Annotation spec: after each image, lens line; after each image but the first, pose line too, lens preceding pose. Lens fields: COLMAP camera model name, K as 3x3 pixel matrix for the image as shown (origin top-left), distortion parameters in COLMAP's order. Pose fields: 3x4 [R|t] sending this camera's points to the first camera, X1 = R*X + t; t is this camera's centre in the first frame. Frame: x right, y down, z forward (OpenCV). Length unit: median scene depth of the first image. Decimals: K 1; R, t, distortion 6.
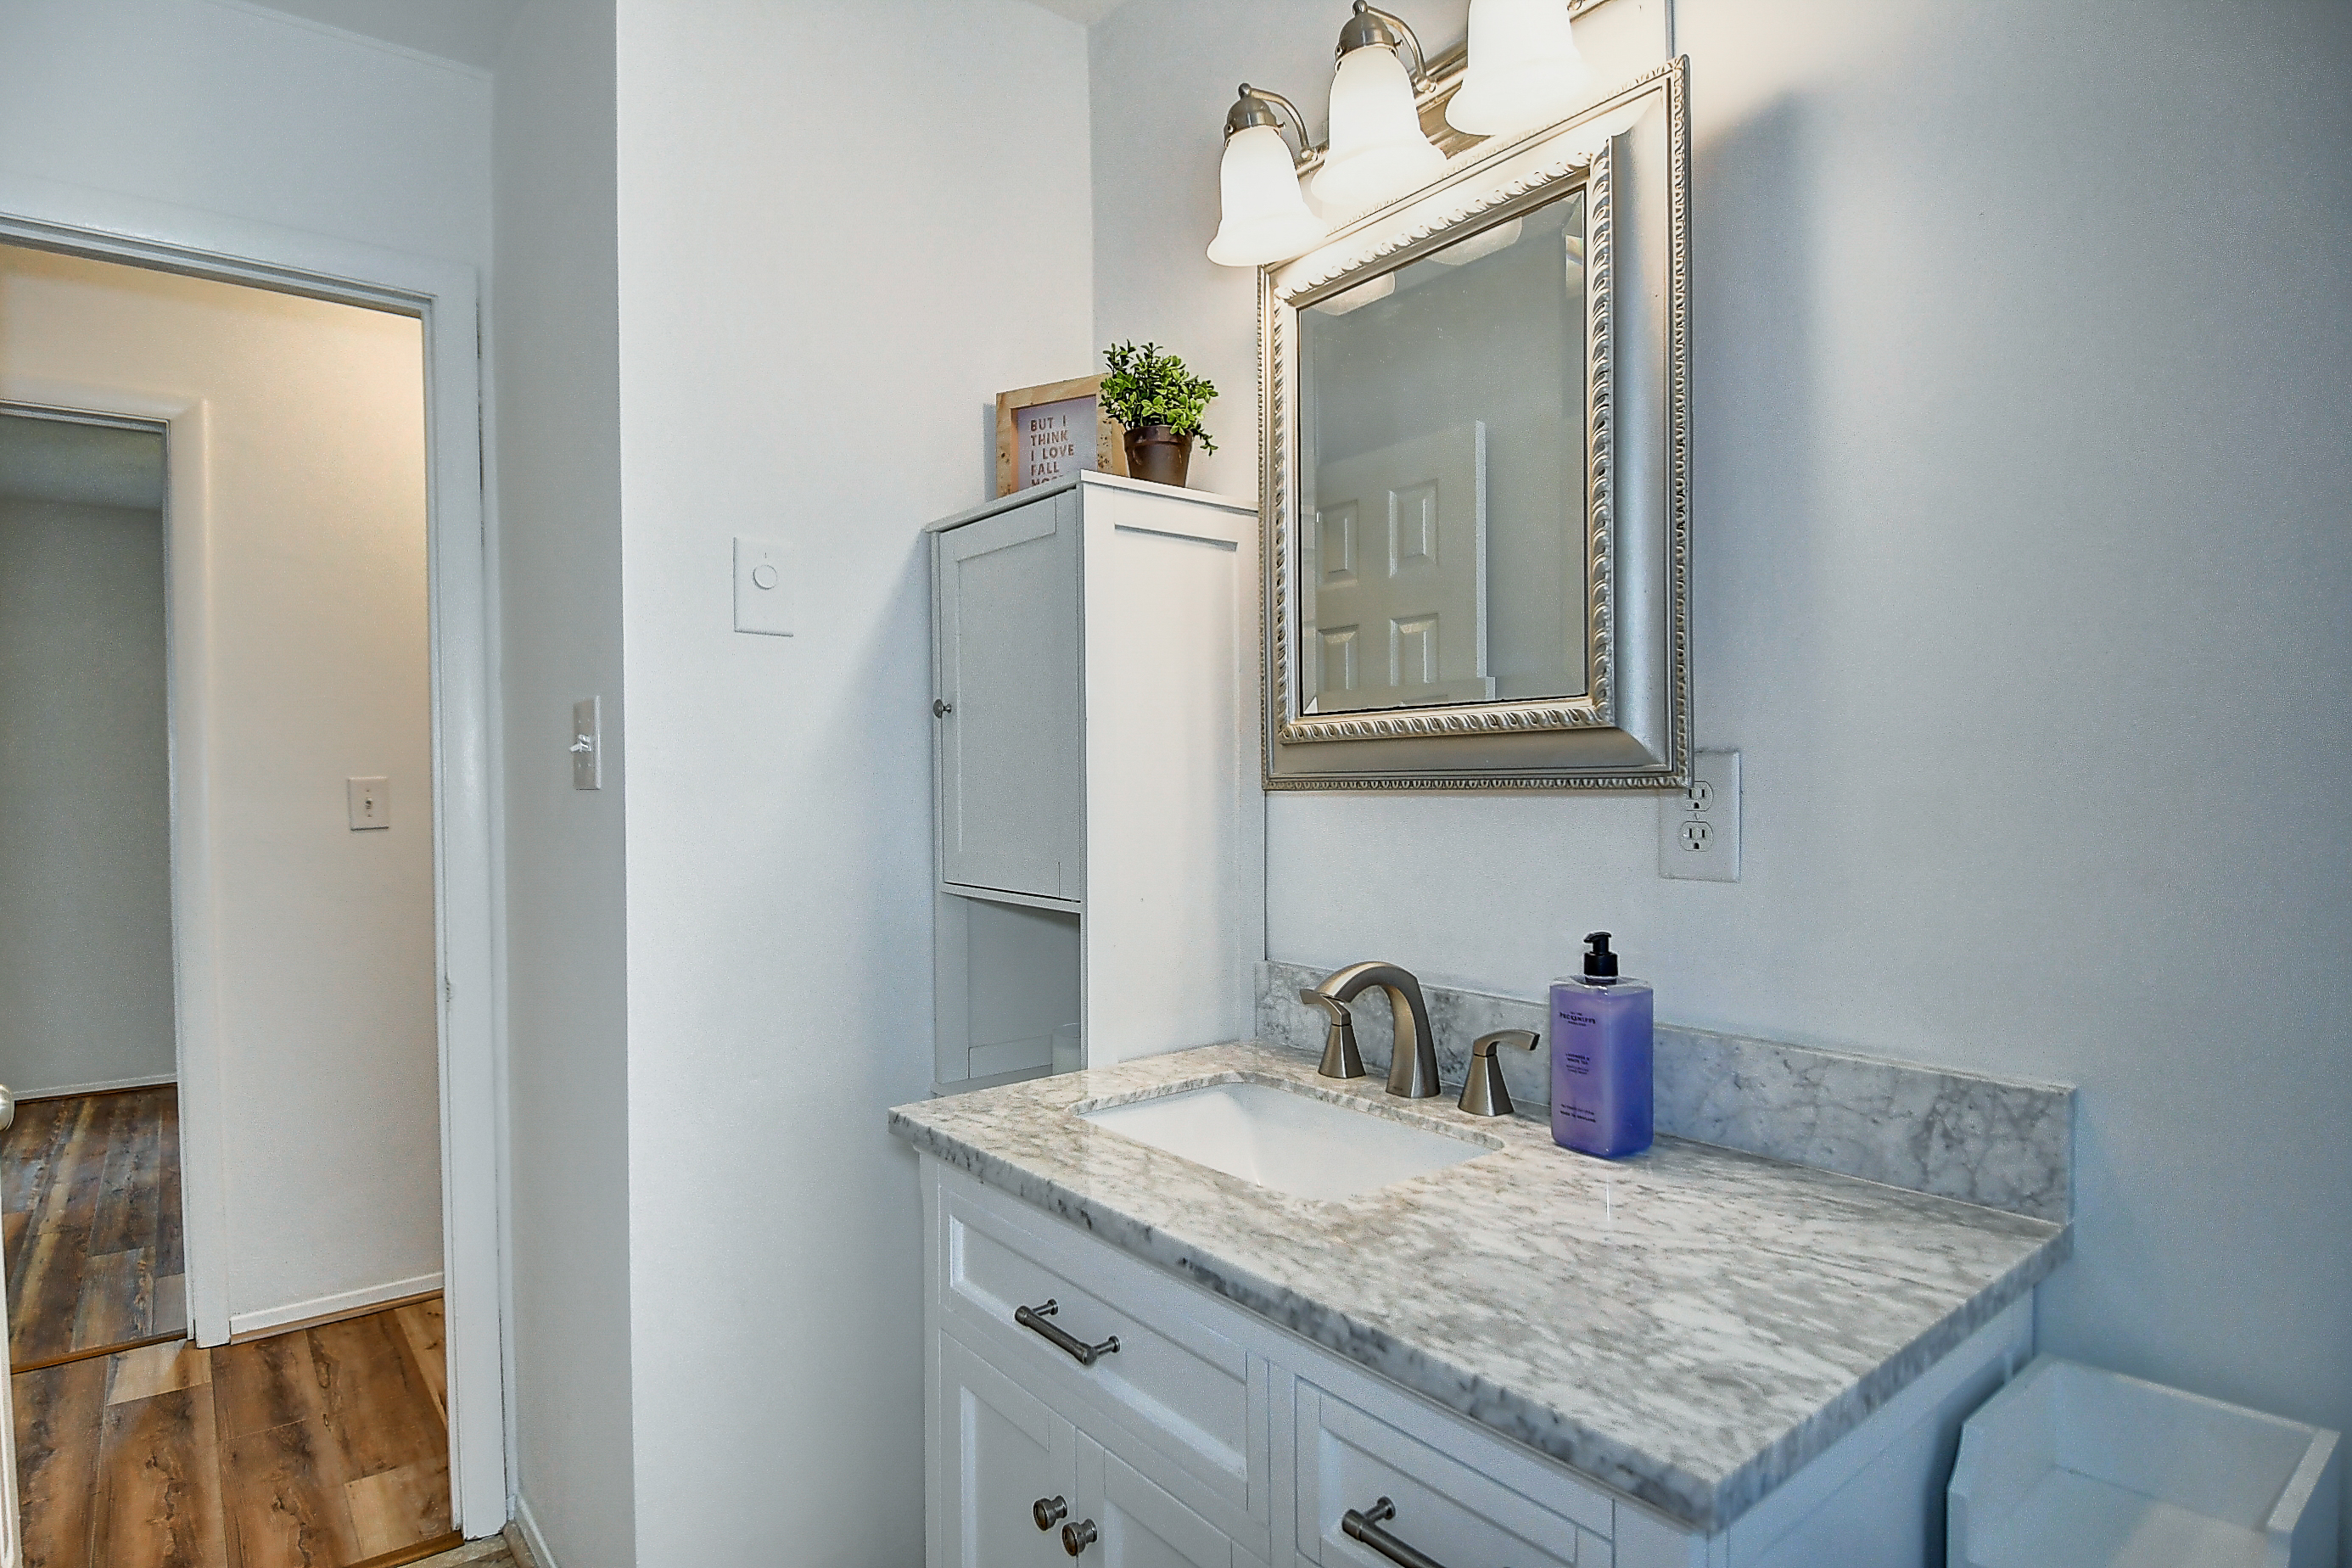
lens RADIAL K [[1223.6, 0, 1170.3], [0, 1223.6, 781.2], [0, 0, 1]] dist [0.042255, -0.044992]
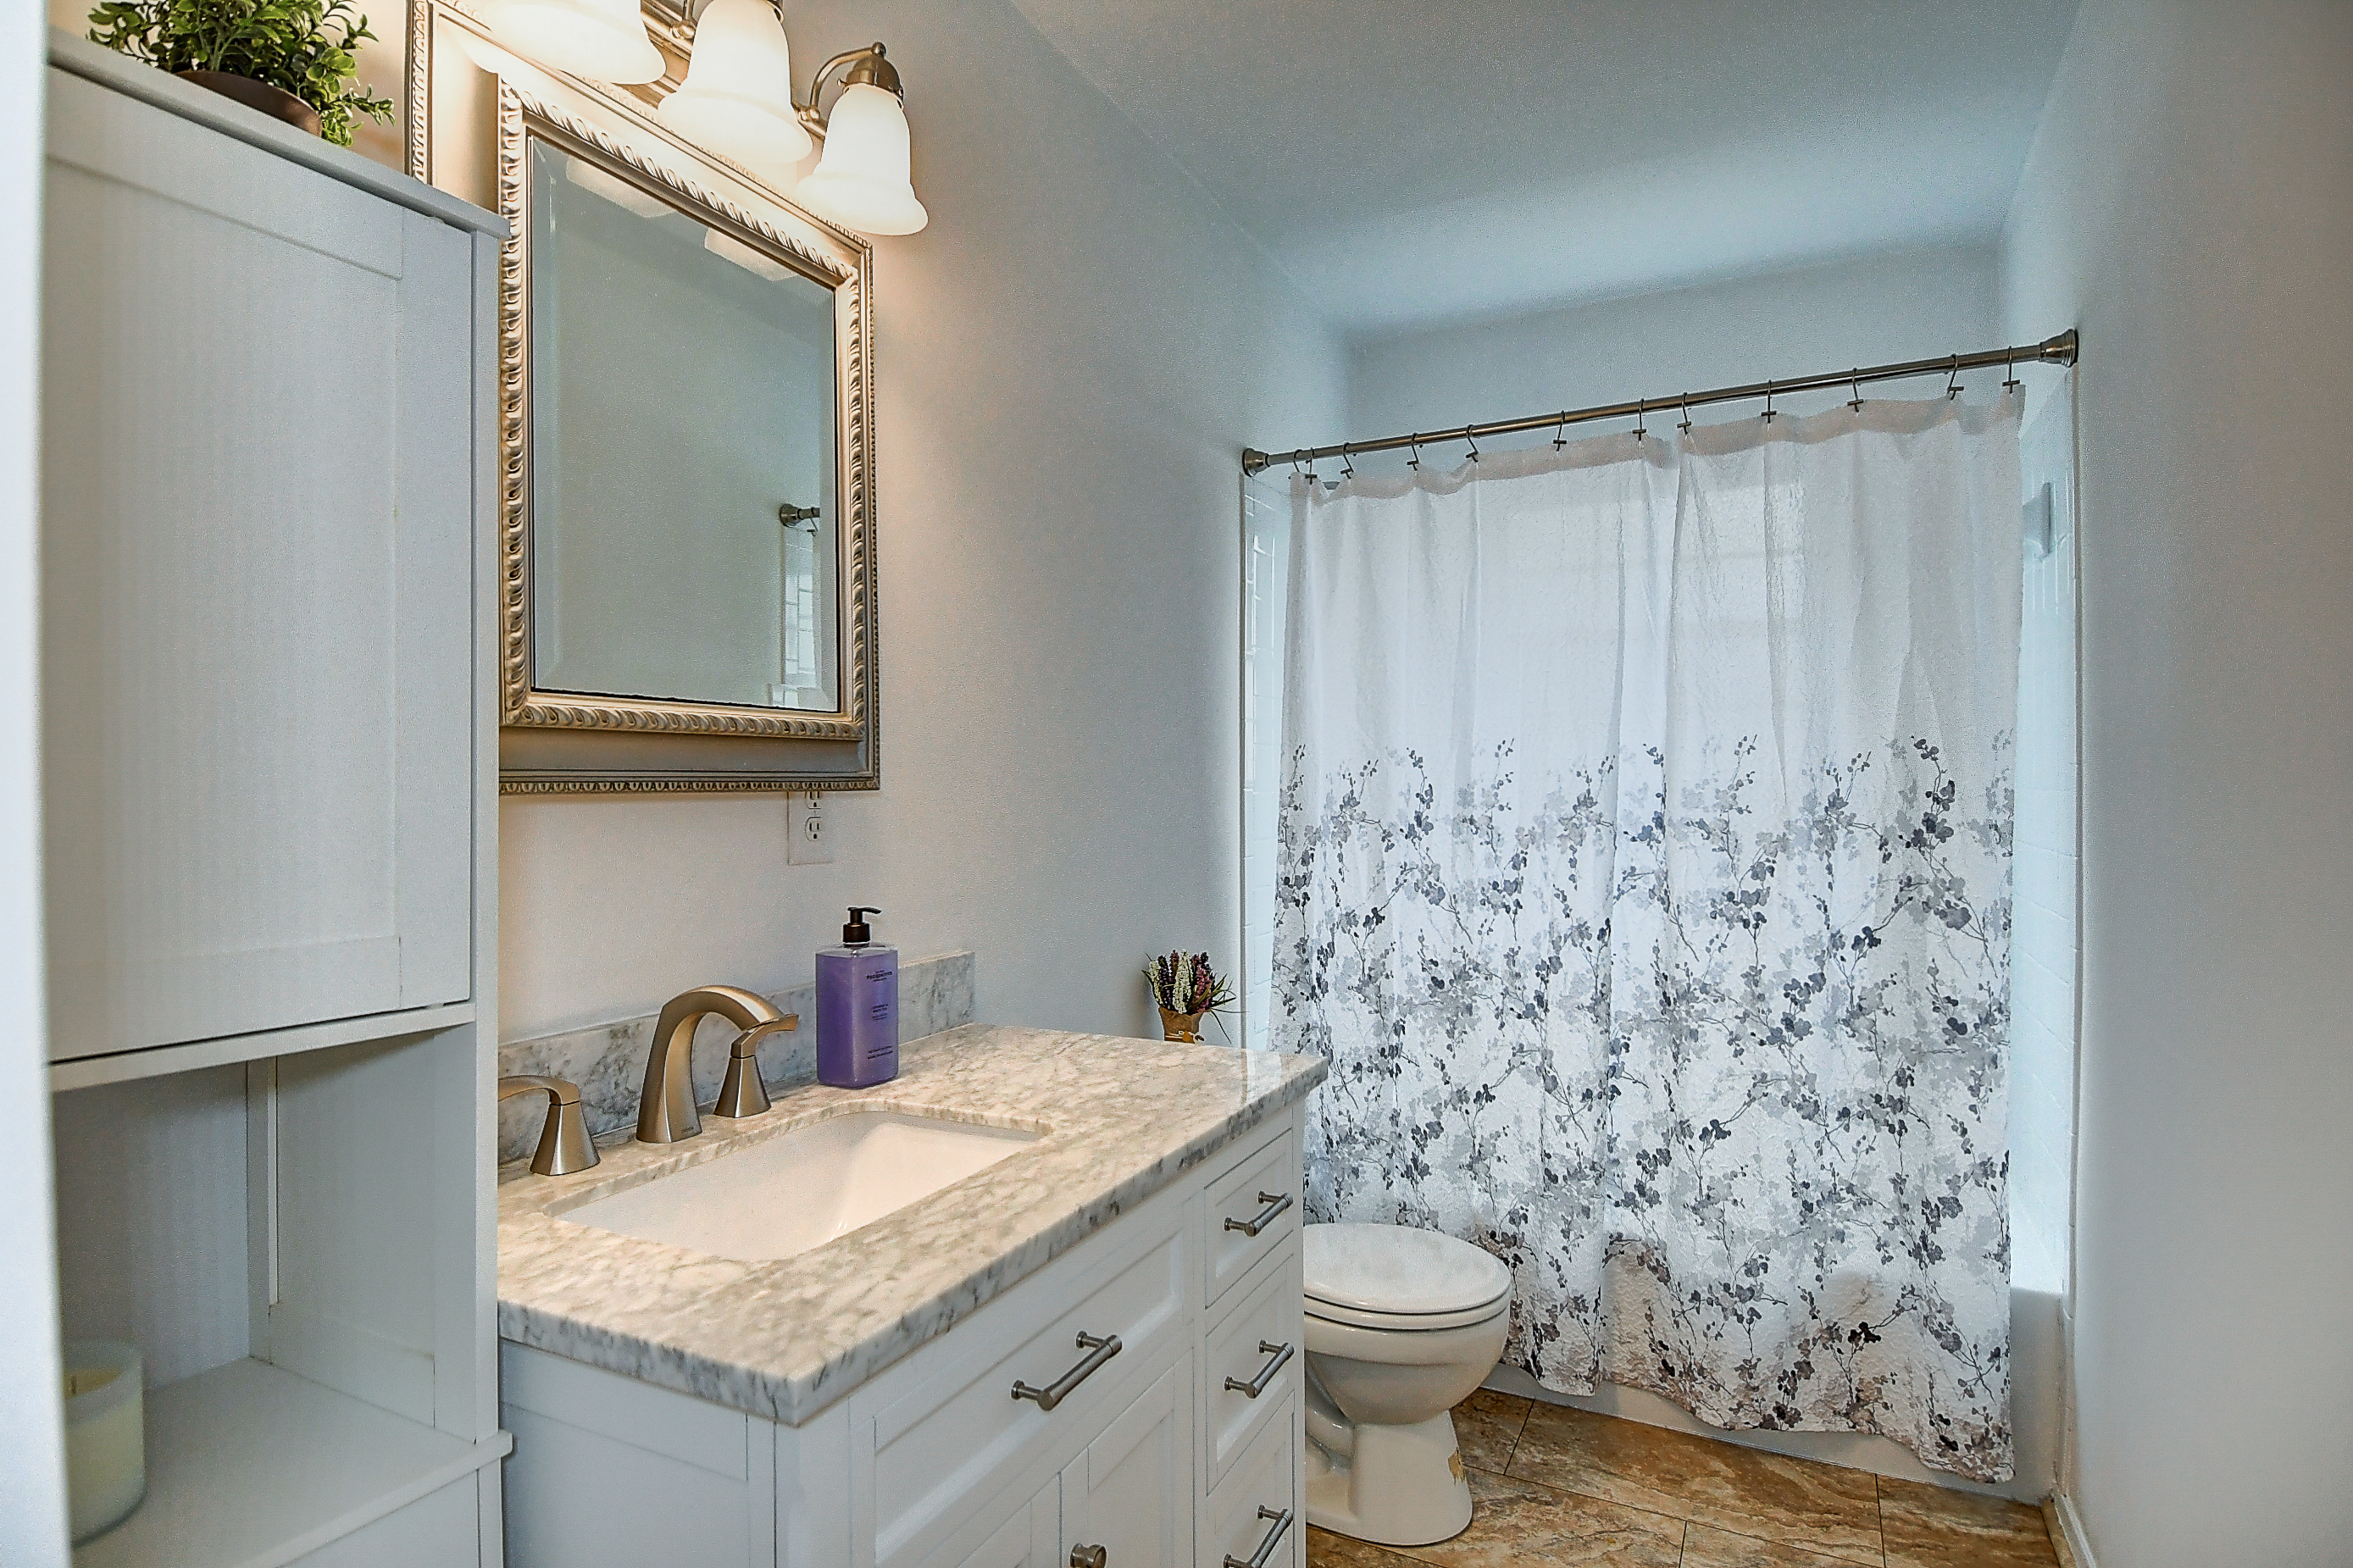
lens RADIAL K [[1223.9, 0, 1177.8], [0, 1223.9, 792.5], [0, 0, 1]] dist [0.042255, -0.044992]
pose [[-0.417602, 0.008428, 0.908591, -0.928710], [0.014130, 0.999896, -0.002781, 0.017670], [-0.908520, 0.011678, -0.417678, 1.262188]]
